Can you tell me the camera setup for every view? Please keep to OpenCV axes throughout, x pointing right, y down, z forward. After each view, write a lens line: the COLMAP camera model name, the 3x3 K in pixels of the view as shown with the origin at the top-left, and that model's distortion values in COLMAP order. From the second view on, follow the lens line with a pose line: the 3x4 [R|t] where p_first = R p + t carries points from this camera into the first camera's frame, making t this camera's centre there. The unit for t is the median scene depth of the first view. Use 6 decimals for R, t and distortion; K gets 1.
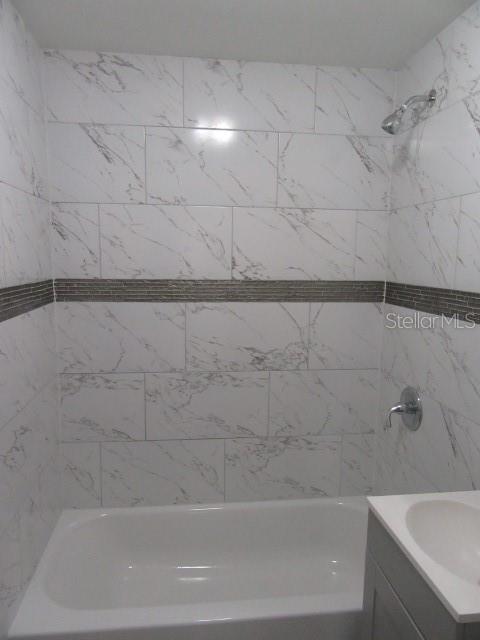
lens RADIAL K [[471.5, 0, 240.1], [0, 471.5, 322.2], [0, 0, 1]] dist [-0.003773, 0.018835]
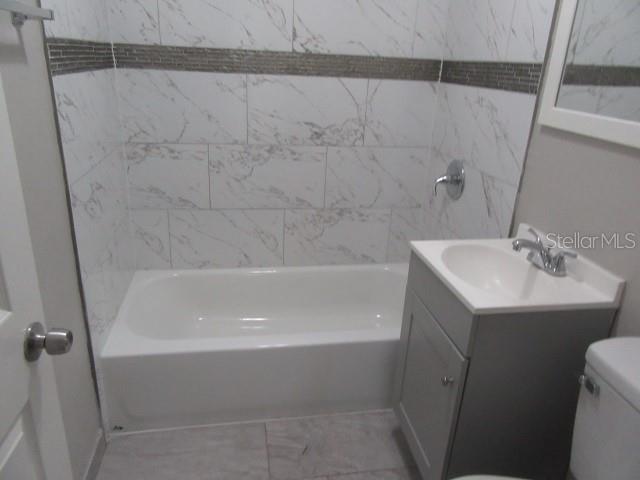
lens RADIAL K [[471.5, 0, 321.5], [0, 471.5, 238.3], [0, 0, 1]] dist [-0.003773, 0.018835]
pose [[0.998037, 0.010304, 0.061776, -0.014074], [-0.023961, 0.974152, 0.224618, 0.070787], [-0.057865, -0.225657, 0.972487, -0.075359]]
